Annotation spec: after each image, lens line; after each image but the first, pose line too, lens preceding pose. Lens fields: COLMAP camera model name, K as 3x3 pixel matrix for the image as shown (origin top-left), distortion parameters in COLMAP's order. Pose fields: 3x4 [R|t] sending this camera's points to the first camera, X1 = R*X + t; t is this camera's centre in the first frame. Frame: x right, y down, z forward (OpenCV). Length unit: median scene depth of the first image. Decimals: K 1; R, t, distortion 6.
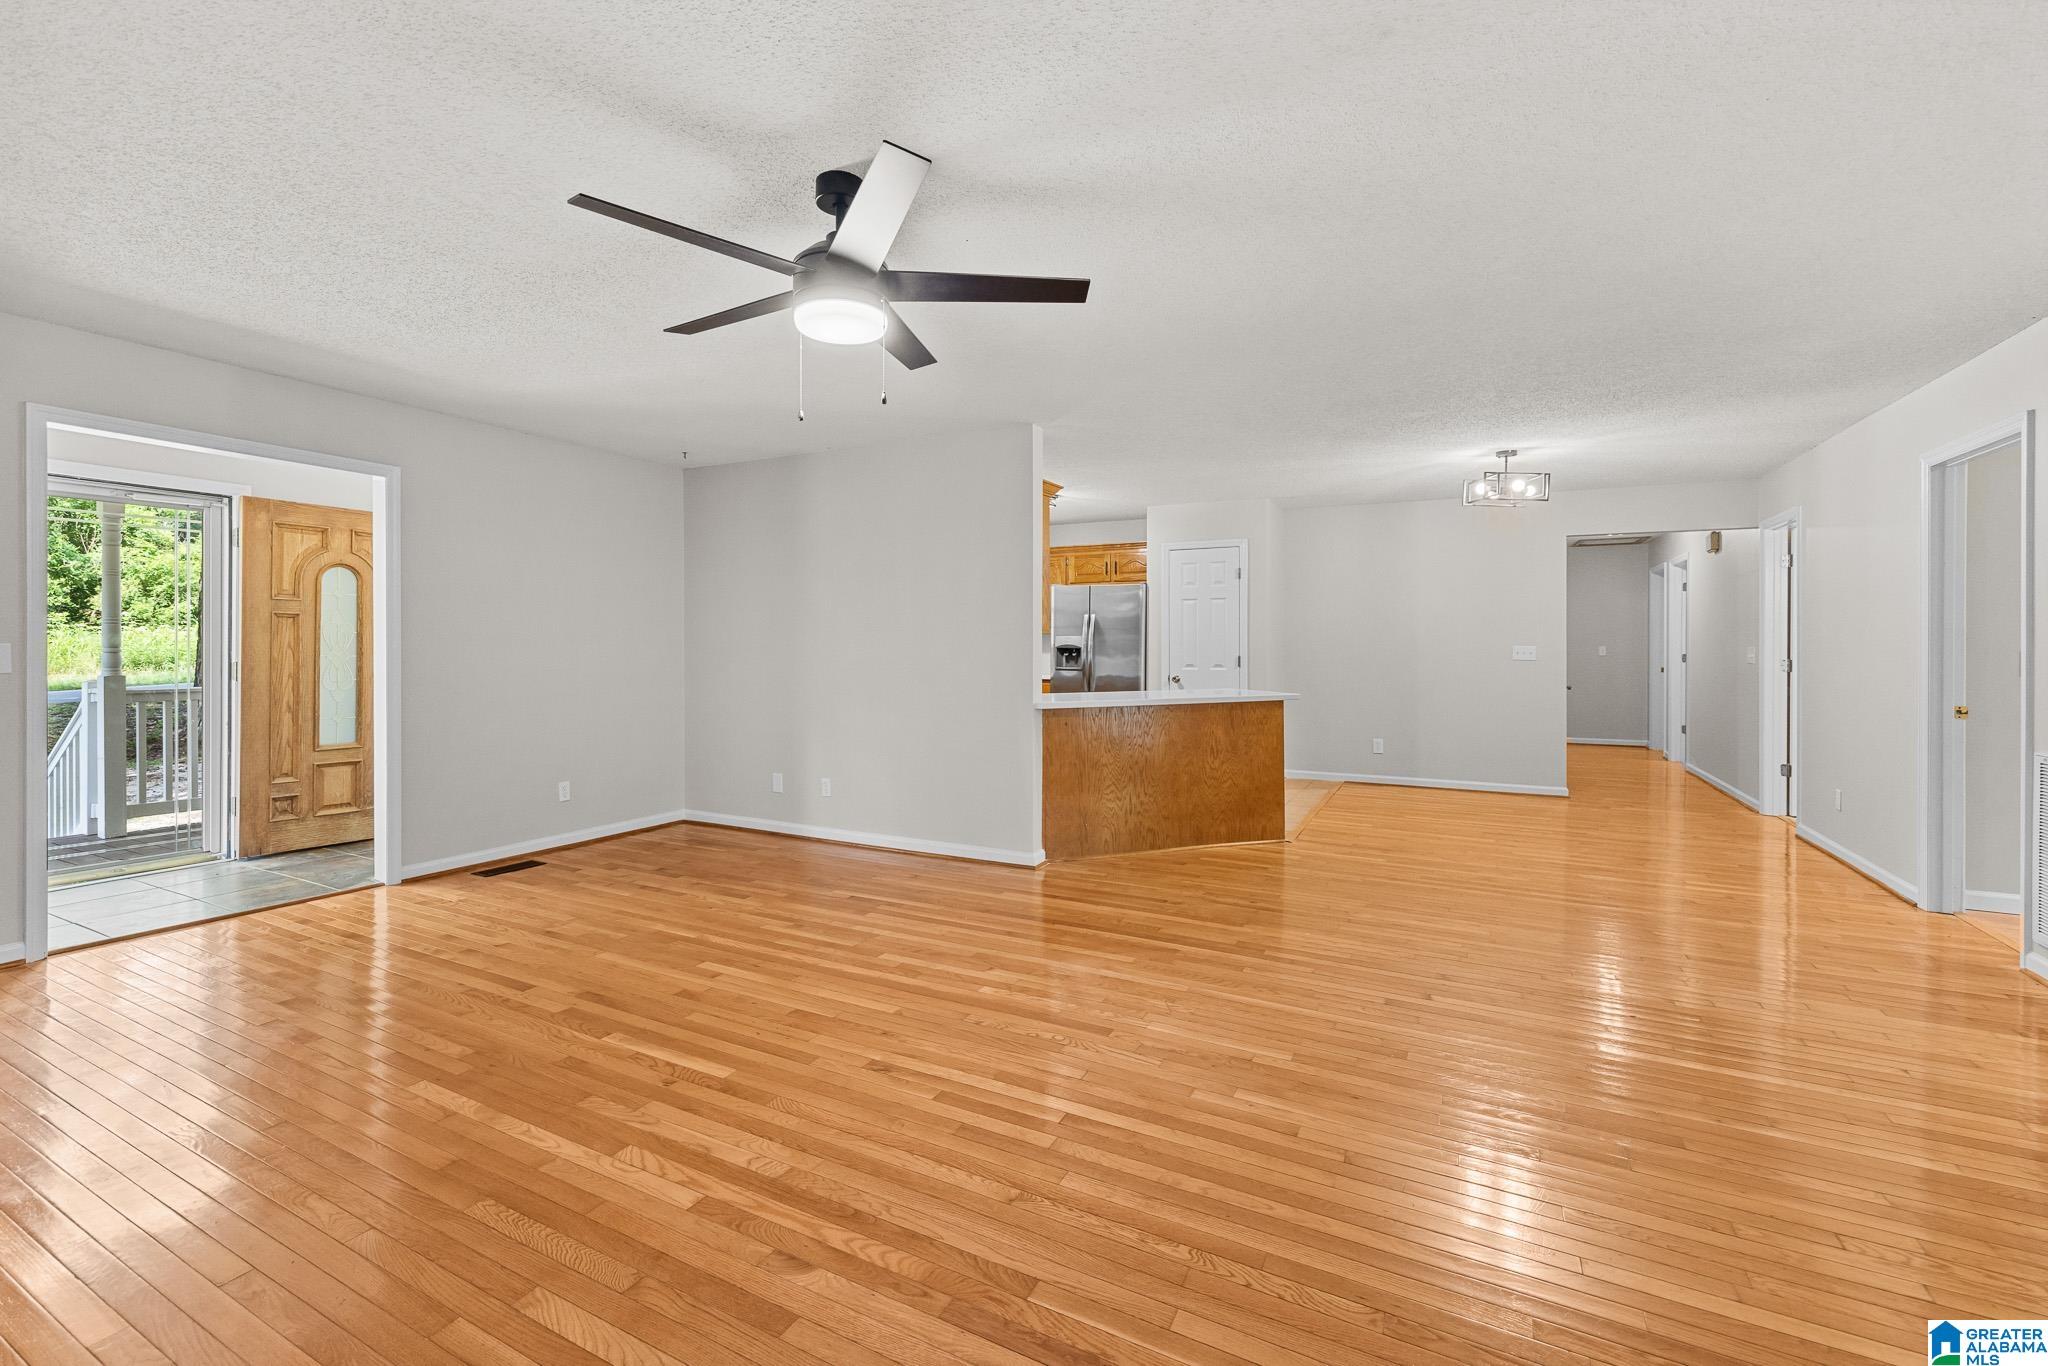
lens RADIAL K [[874.4, 0, 1009.1], [0, 874.4, 655.5], [0, 0, 1]] dist [0.001310, 0.000462]
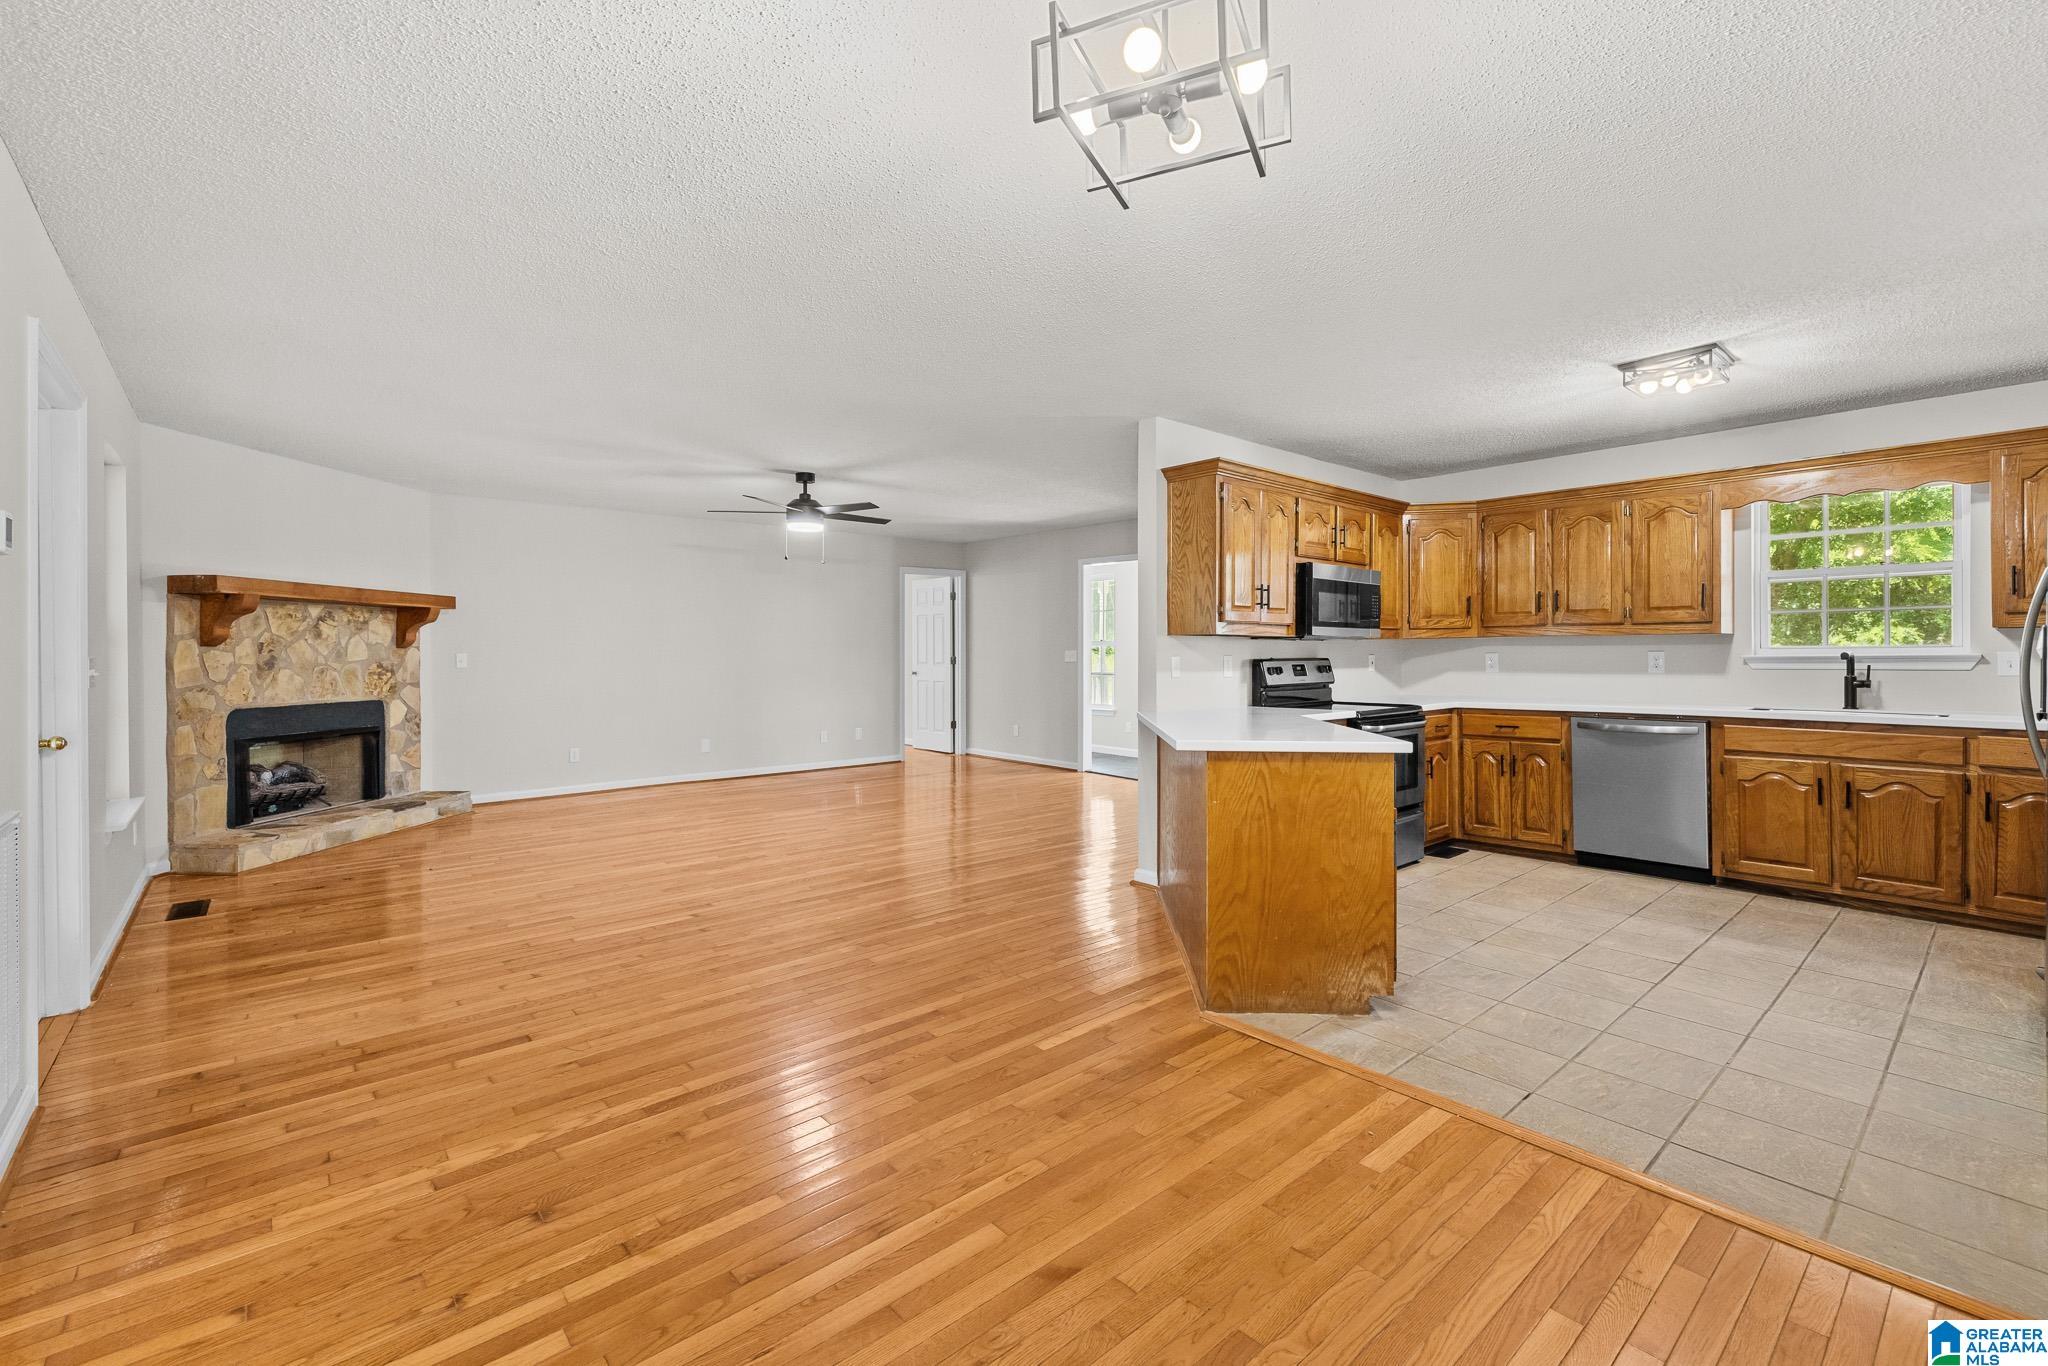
lens RADIAL K [[874.4, 0, 1009.1], [0, 874.4, 655.5], [0, 0, 1]] dist [0.001310, 0.000462]
pose [[-0.364192, 0.003814, -0.931316, 1.730353], [-0.010720, 0.999908, 0.008287, -0.023348], [0.931262, 0.013002, -0.364118, 2.160004]]
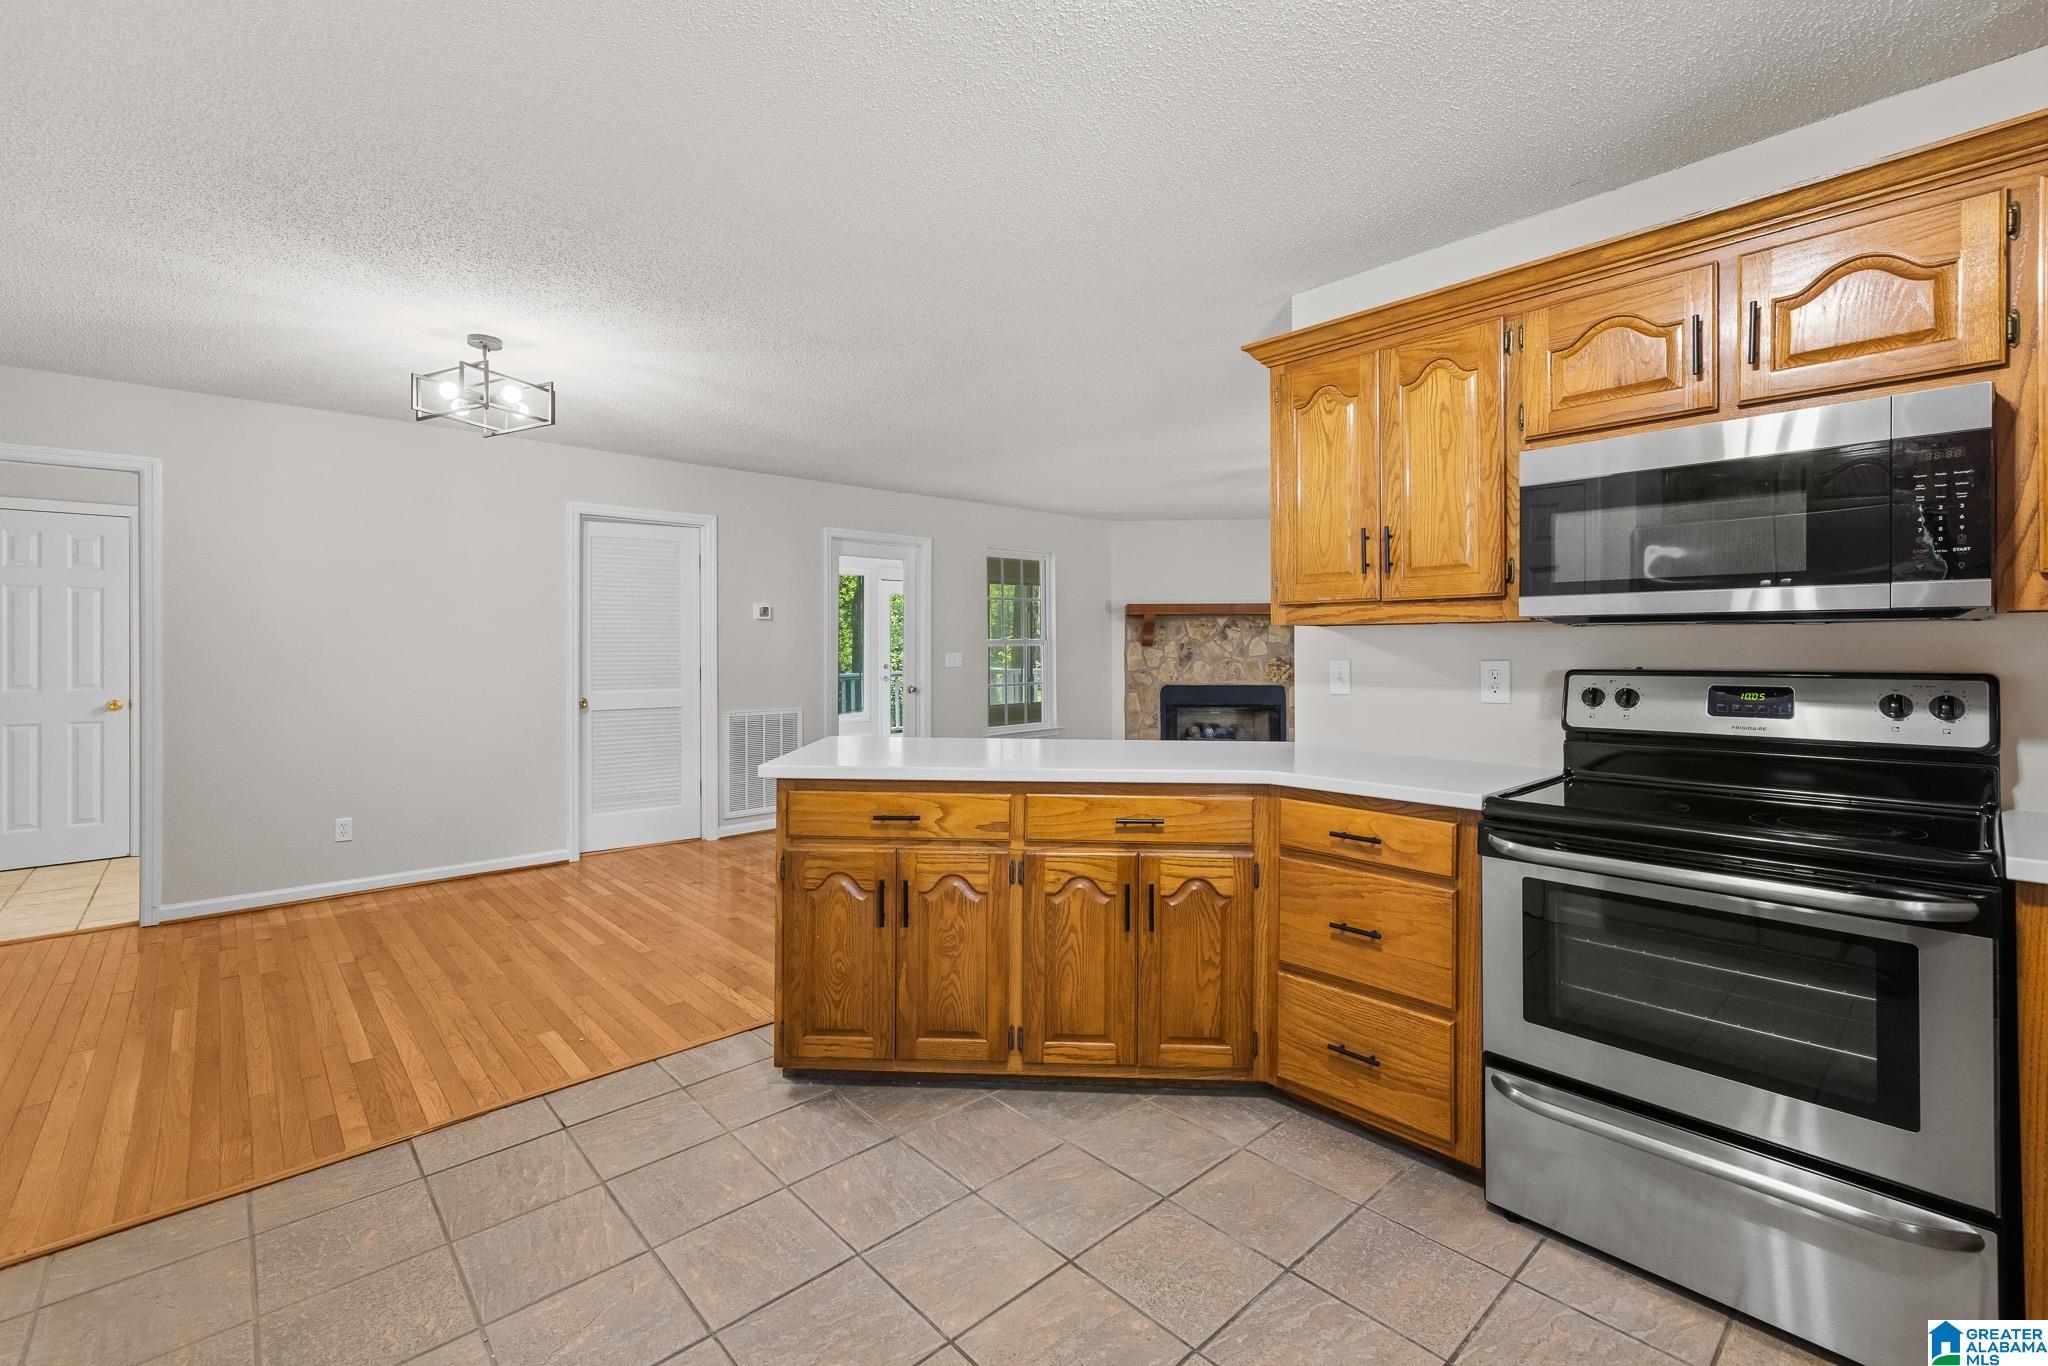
lens RADIAL K [[883.2, 0, 1016.2], [0, 883.2, 642.7], [0, 0, 1]] dist [-0.001463, -0.000069]
pose [[-0.941332, 0.004973, 0.337445, 0.018168], [0.007225, 0.999959, 0.005419, -0.041207], [-0.337404, 0.007539, -0.941330, 2.980105]]
